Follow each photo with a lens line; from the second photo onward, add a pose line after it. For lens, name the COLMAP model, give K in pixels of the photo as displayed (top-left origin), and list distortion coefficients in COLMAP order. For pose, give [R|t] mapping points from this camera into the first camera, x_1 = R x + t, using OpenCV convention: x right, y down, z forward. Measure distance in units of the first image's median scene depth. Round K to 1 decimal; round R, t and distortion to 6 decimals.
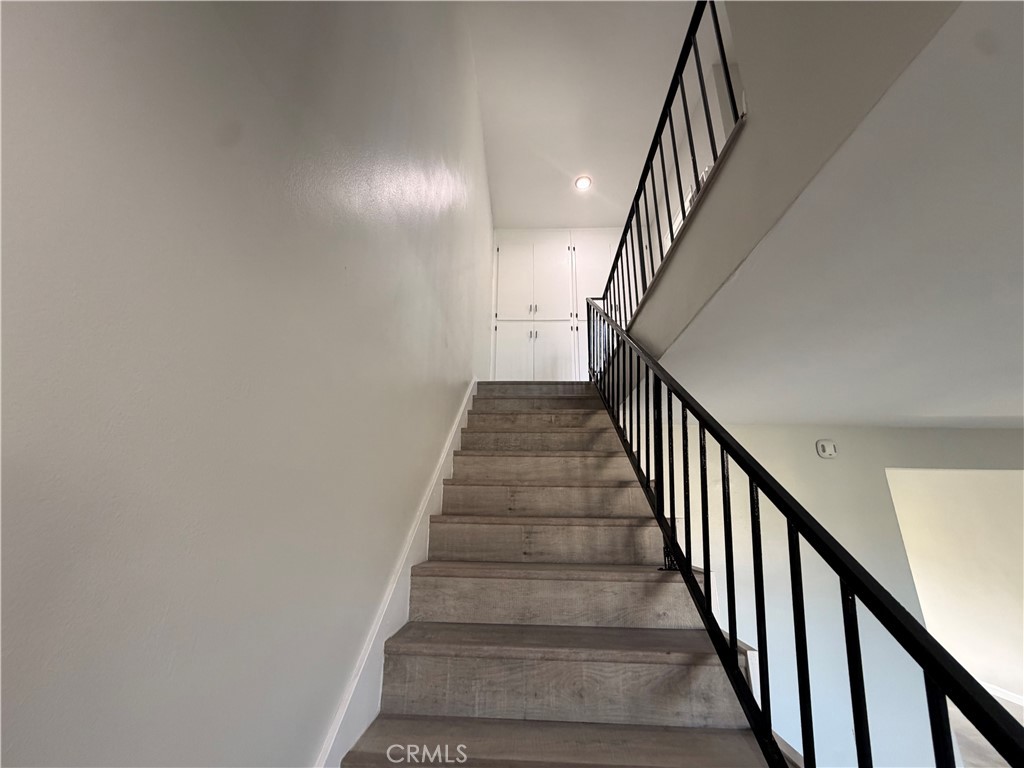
lens RADIAL K [[408.4, 0, 509.1], [0, 408.4, 383.6], [0, 0, 1]] dist [-0.000368, 0.000151]
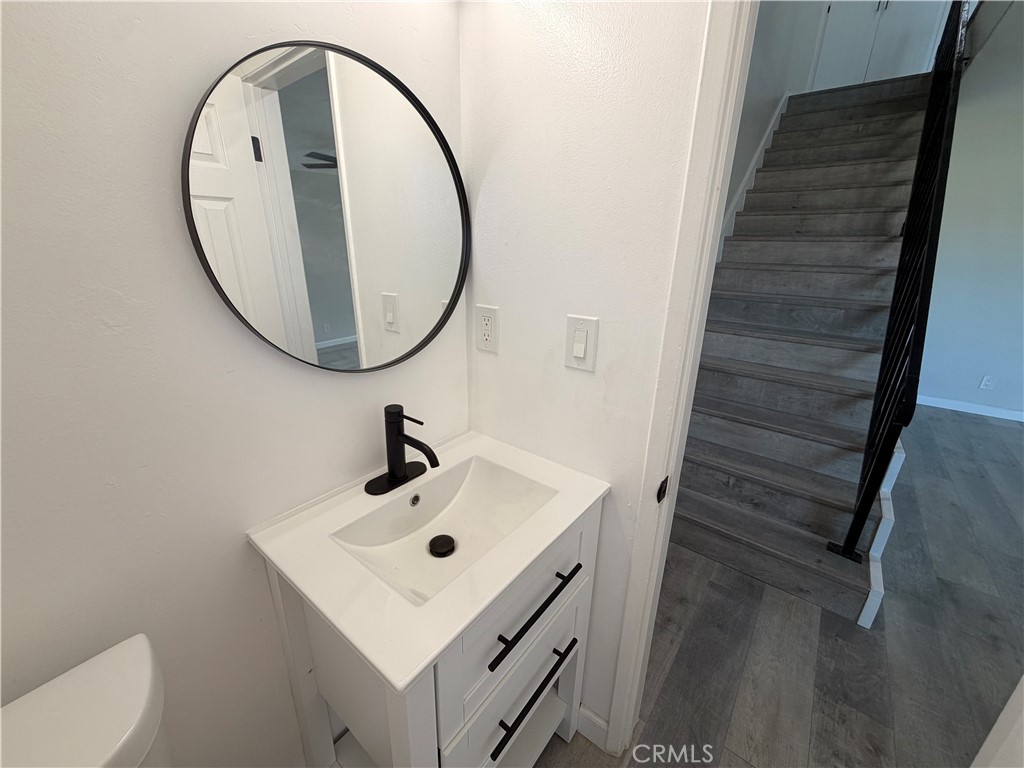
lens RADIAL K [[408.4, 0, 509.1], [0, 408.4, 383.6], [0, 0, 1]] dist [-0.000368, 0.000151]
pose [[0.813719, 0.184879, -0.551073, 0.084807], [0.176261, 0.824944, 0.537029, -0.132725], [0.553890, -0.534123, 0.638685, -0.780479]]
